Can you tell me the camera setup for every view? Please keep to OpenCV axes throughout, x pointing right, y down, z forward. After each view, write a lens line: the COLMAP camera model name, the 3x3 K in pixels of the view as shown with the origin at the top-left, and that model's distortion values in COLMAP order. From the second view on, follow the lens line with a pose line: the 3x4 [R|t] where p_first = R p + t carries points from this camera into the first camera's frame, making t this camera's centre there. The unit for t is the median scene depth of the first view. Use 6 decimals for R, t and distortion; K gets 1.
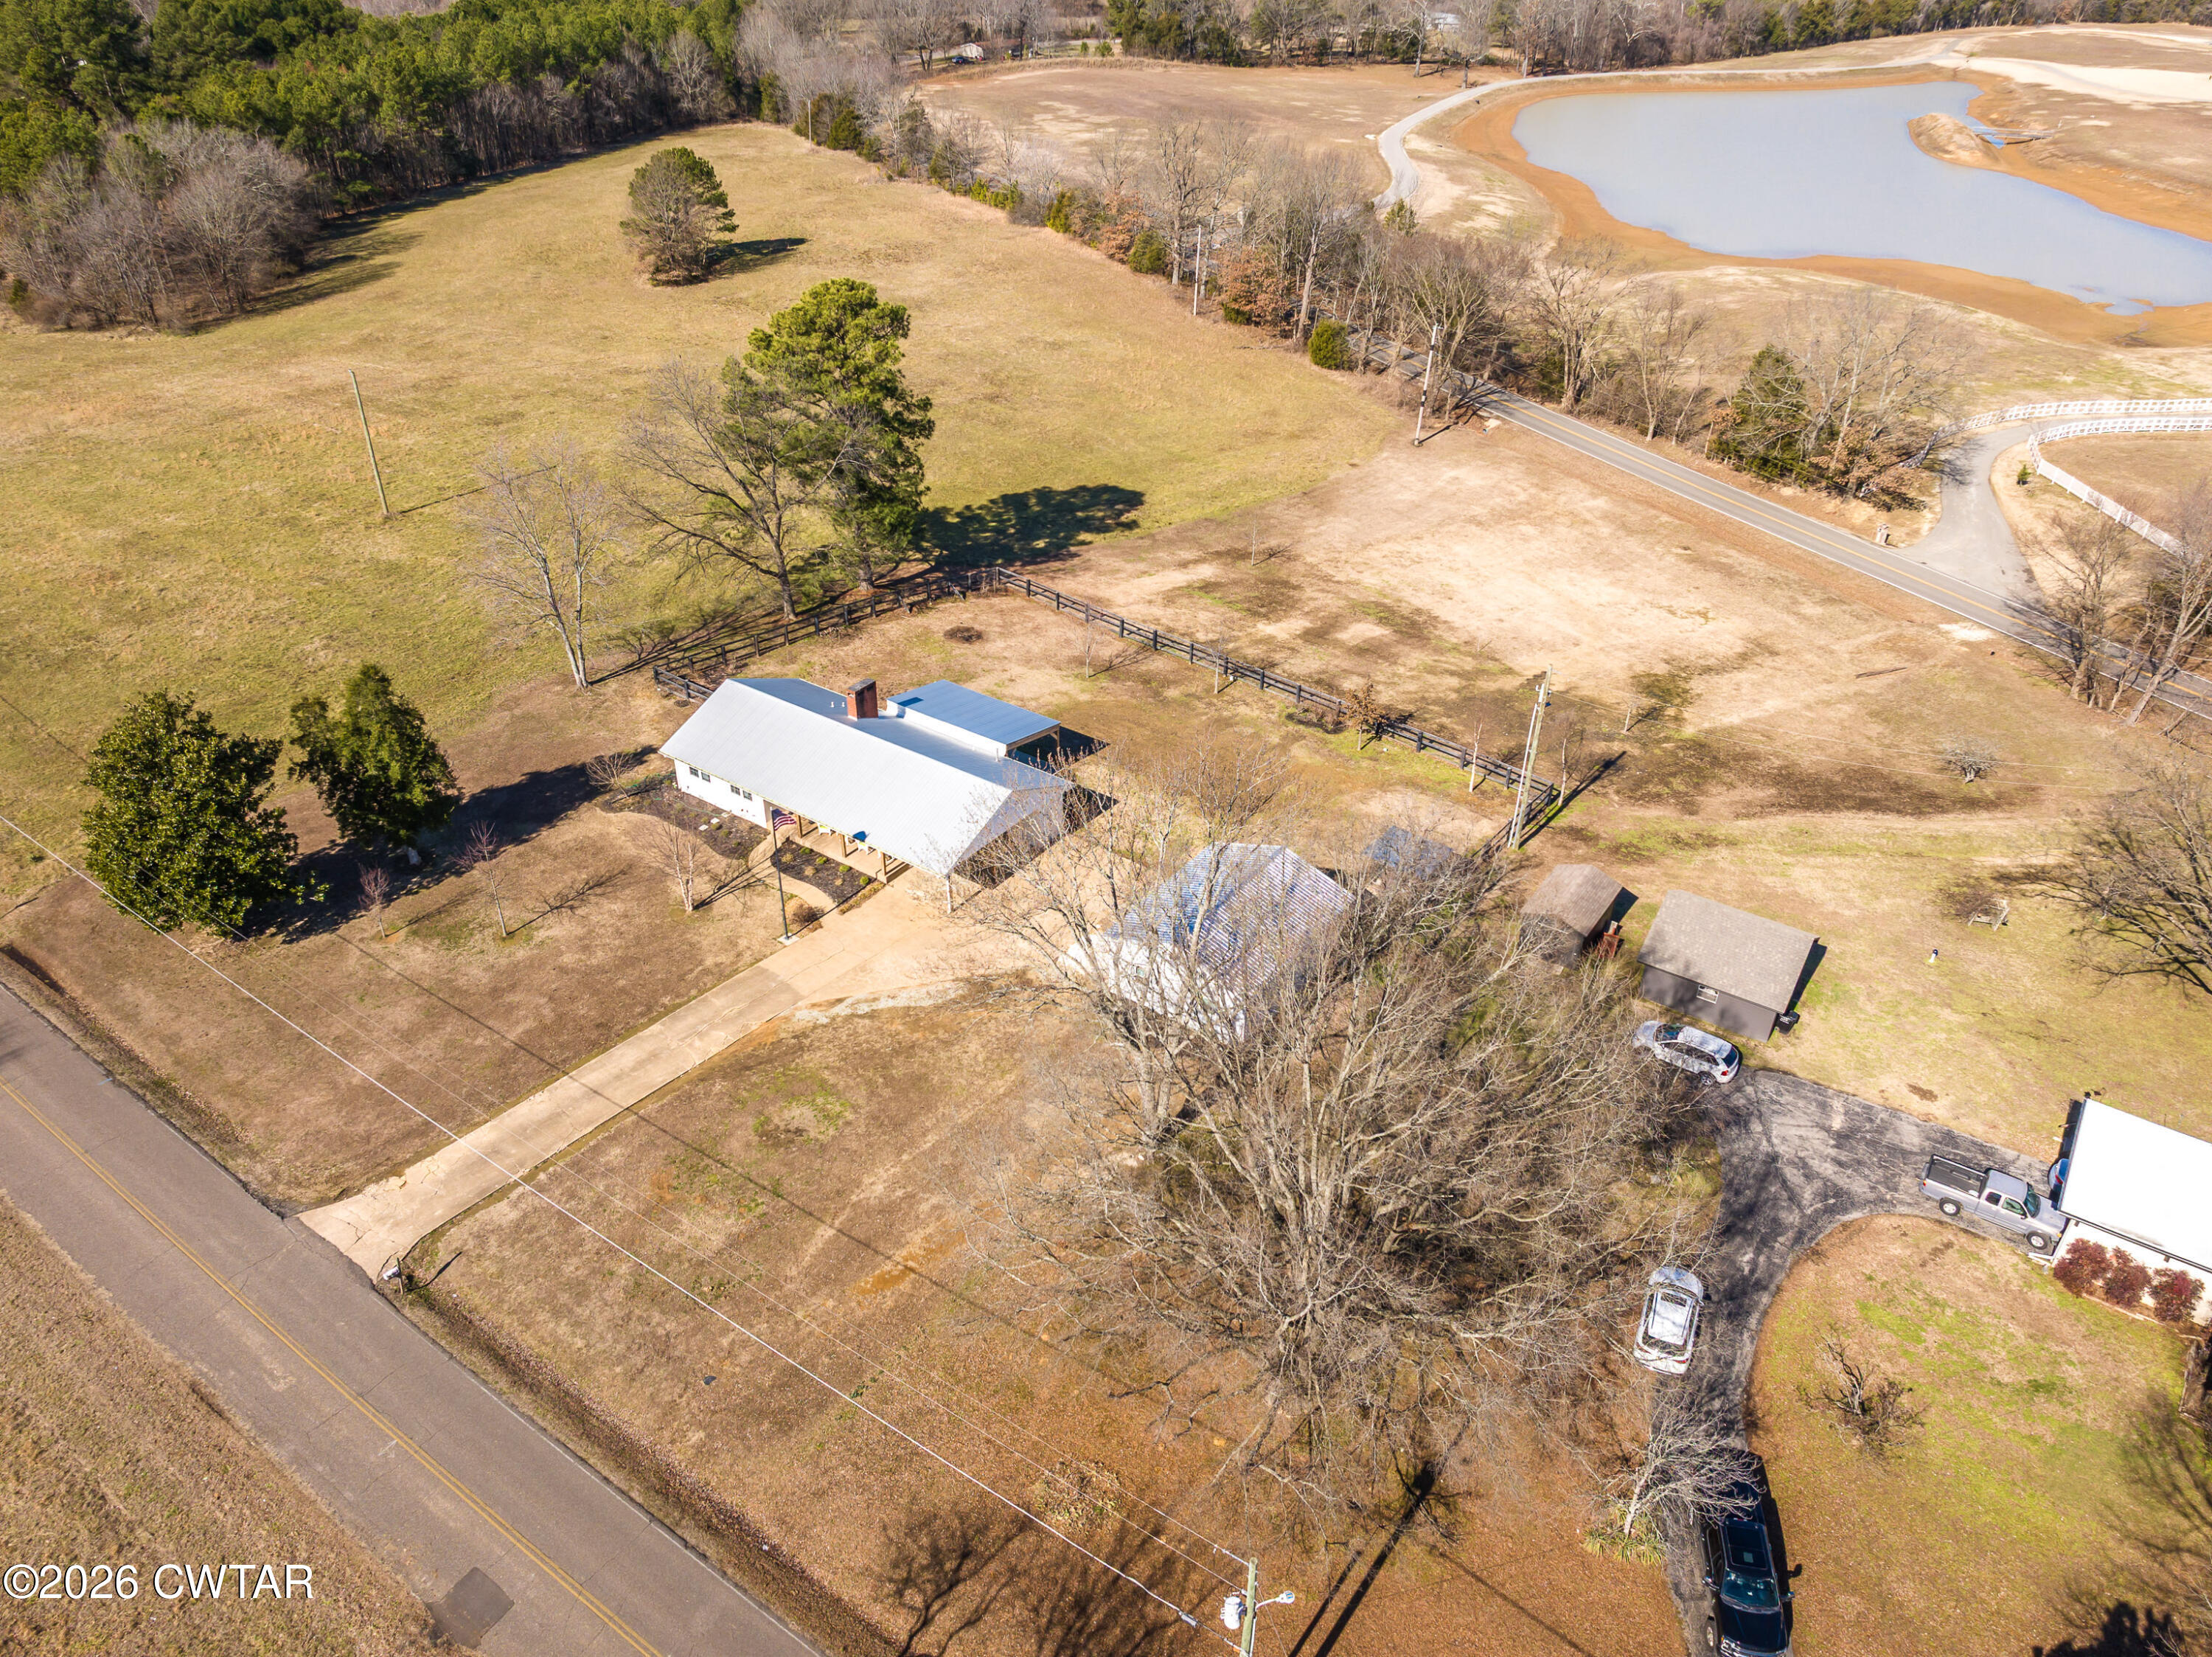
lens RADIAL K [[1552.7, 0, 1116.4], [0, 1552.7, 819.0], [0, 0, 1]] dist [-0.026597, 0.008635]
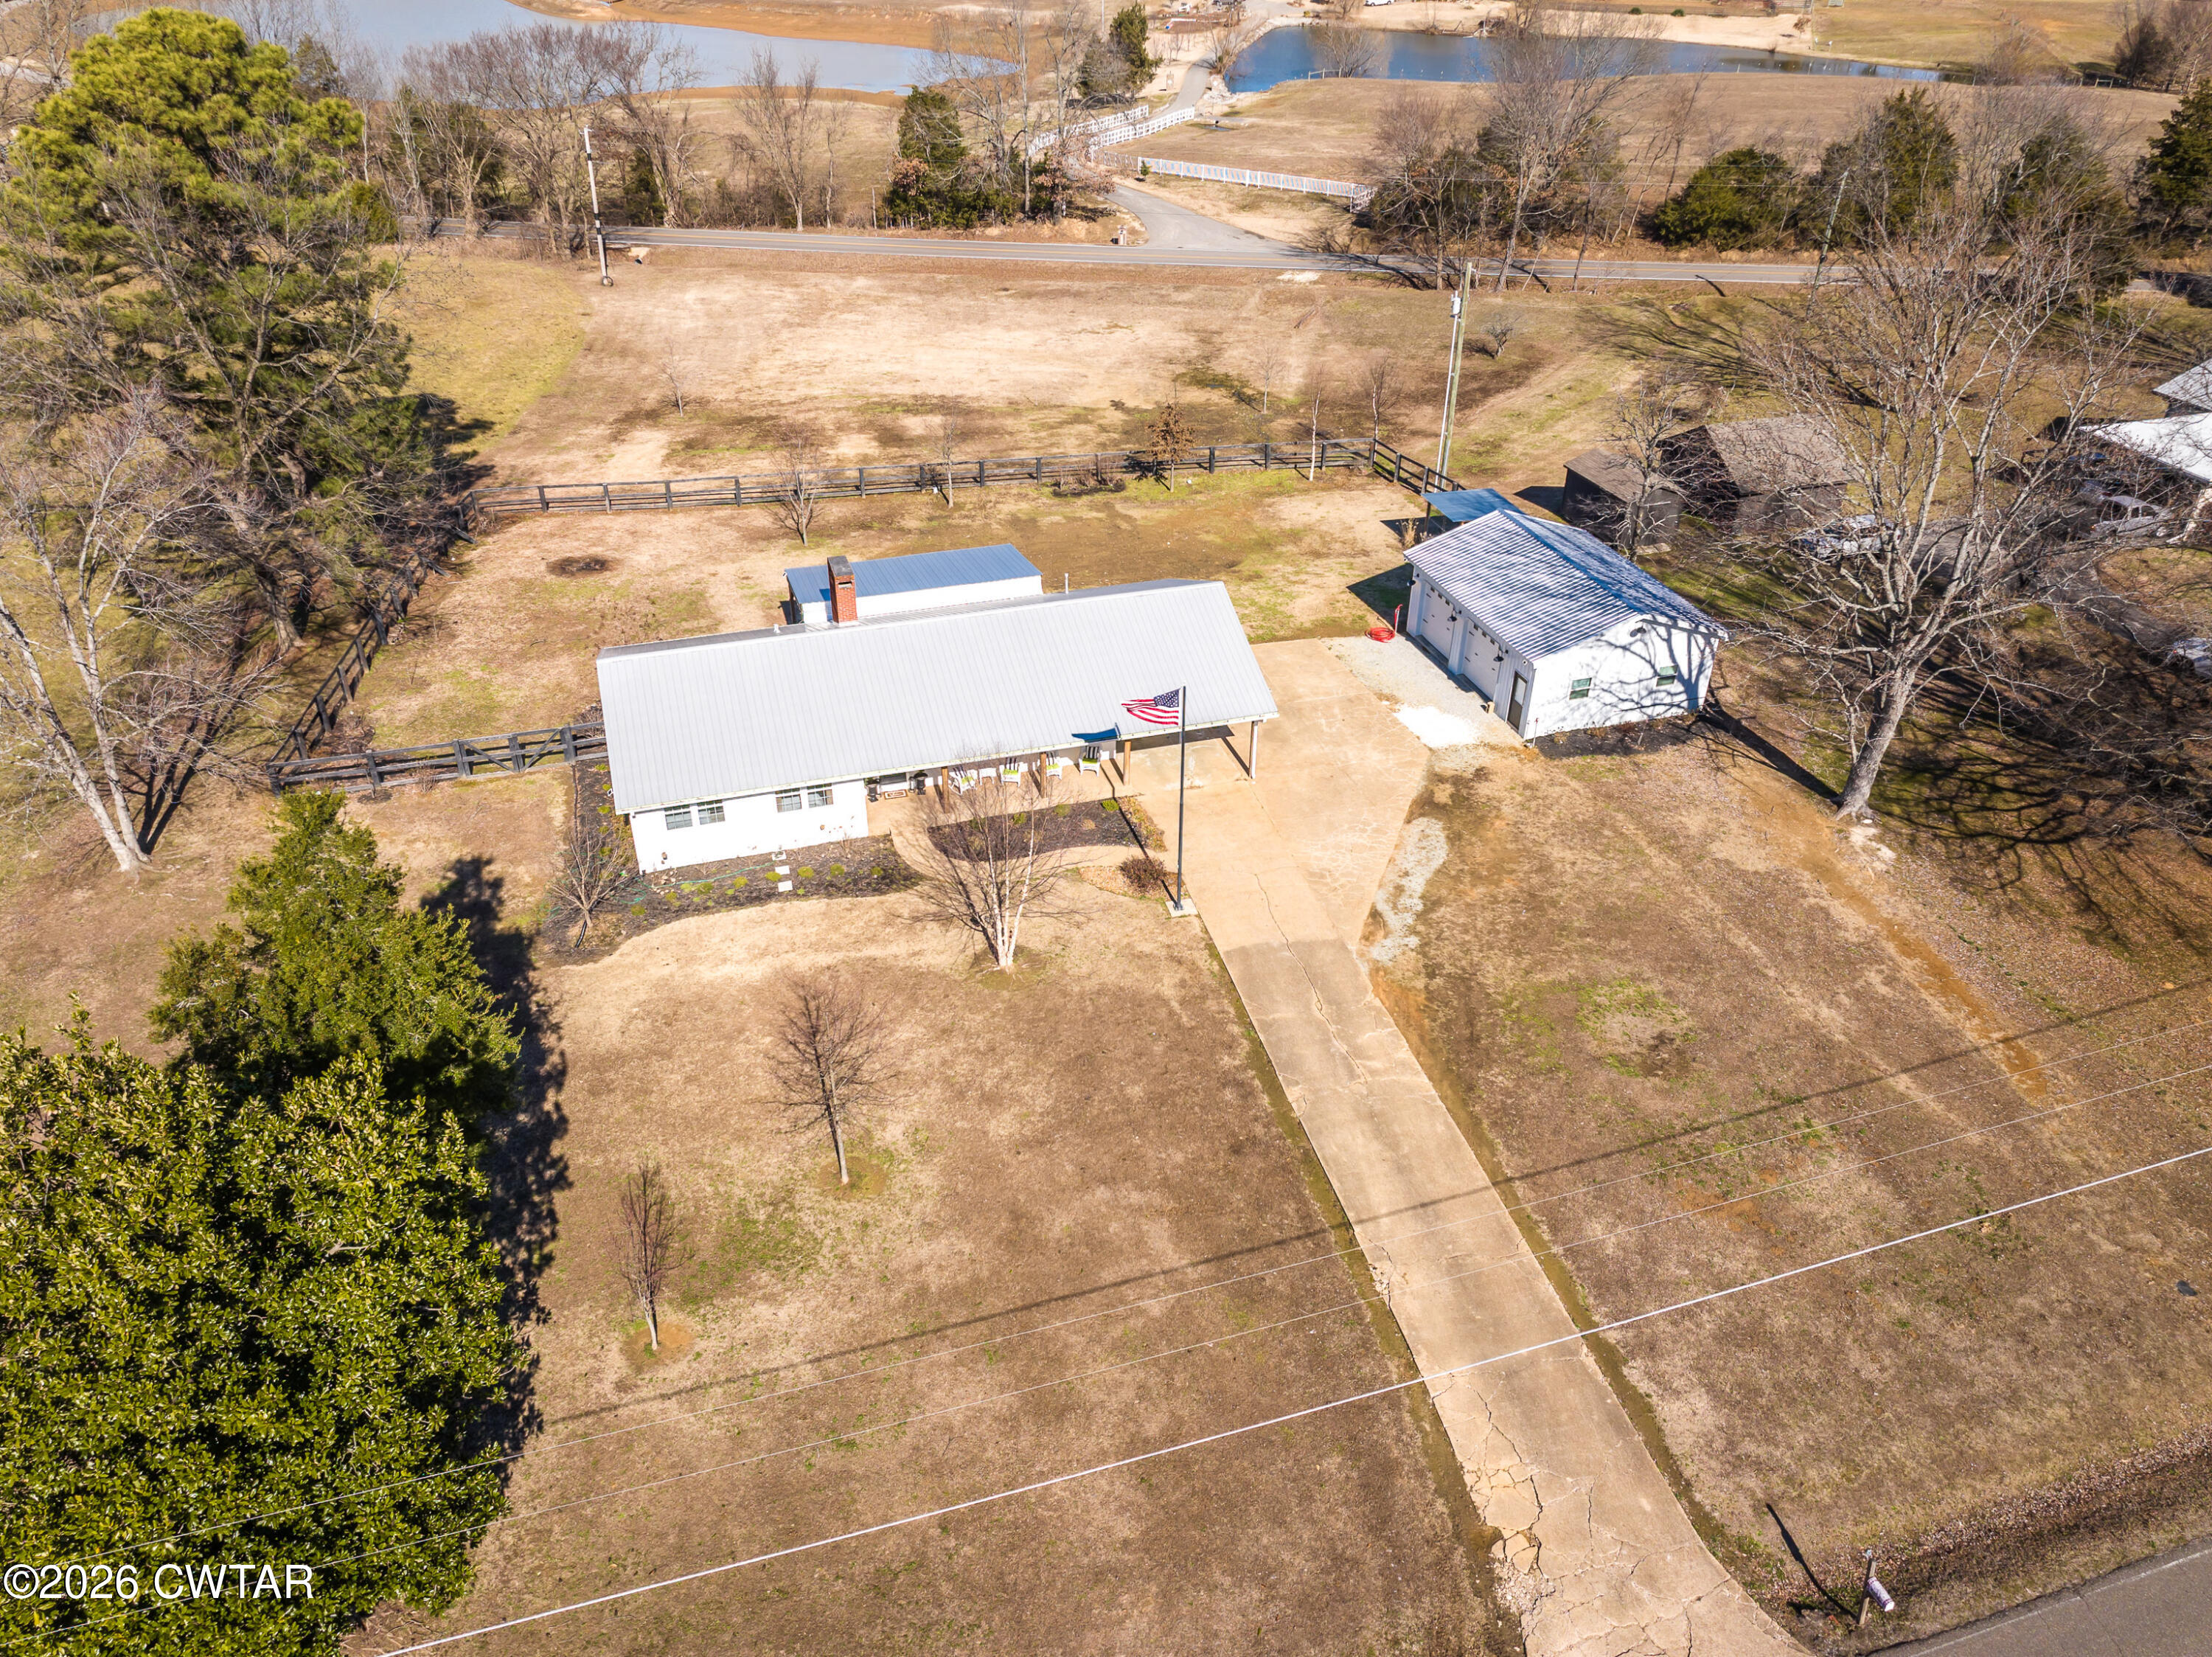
lens RADIAL K [[1552.7, 0, 1116.4], [0, 1552.7, 819.0], [0, 0, 1]] dist [-0.026597, 0.008635]
pose [[0.604426, -0.437007, 0.666103, -0.420081], [0.423551, 0.884433, 0.195913, -0.055897], [-0.674739, 0.163714, 0.719670, 0.396997]]
